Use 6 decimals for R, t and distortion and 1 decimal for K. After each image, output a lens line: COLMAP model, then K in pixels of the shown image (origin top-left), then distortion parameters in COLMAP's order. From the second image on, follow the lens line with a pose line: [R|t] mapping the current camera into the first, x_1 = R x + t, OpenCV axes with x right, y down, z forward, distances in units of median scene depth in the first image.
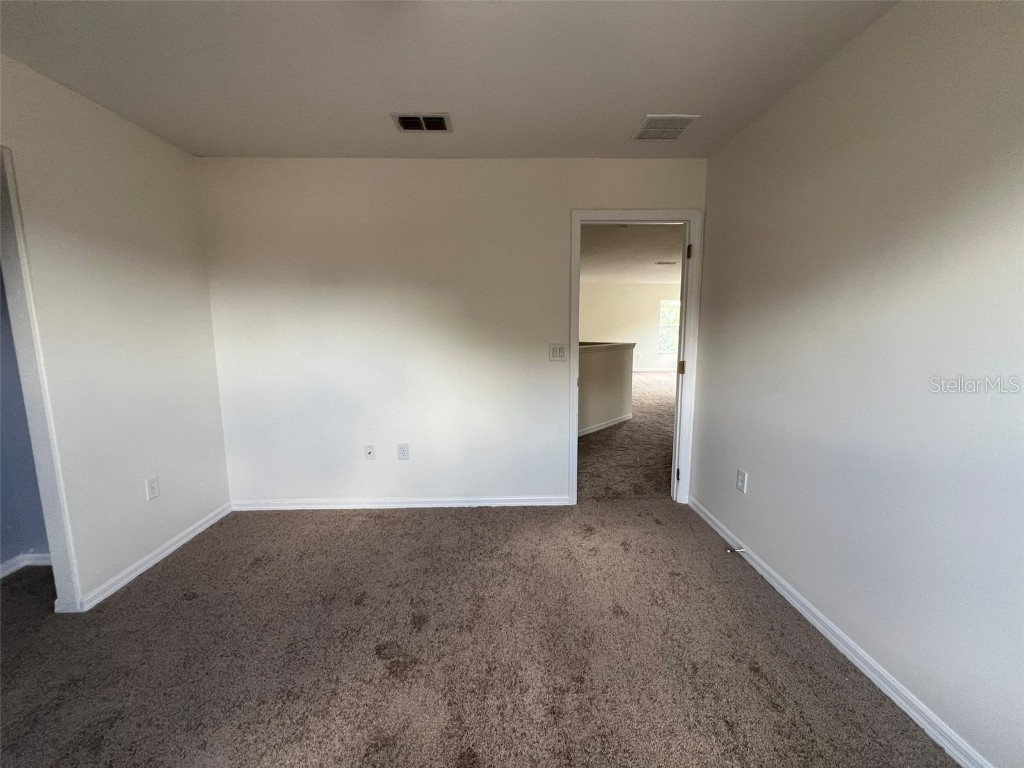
lens RADIAL K [[409.7, 0, 511.0], [0, 409.7, 382.8], [0, 0, 1]] dist [-0.000116, 0.000104]
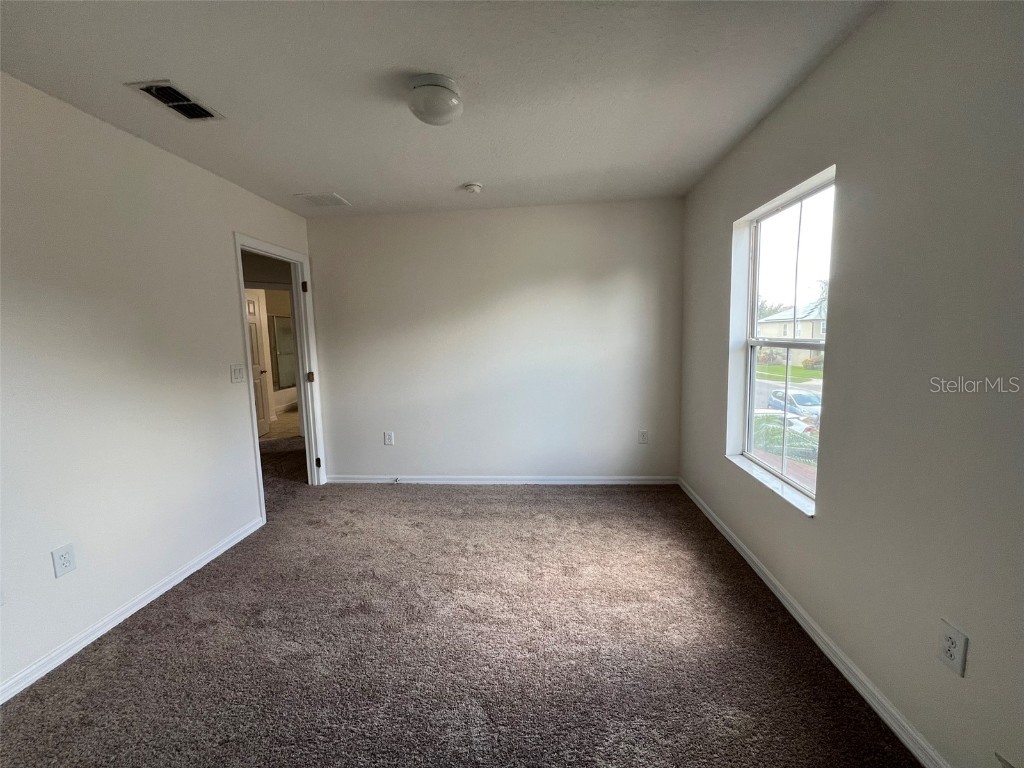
lens RADIAL K [[409.7, 0, 515.2], [0, 409.7, 389.7], [0, 0, 1]] dist [-0.000116, 0.000104]
pose [[0.078334, -0.125628, 0.988980, -0.827206], [0.160171, 0.980727, 0.111893, -0.041960], [-0.983976, 0.149641, 0.096946, 0.272899]]
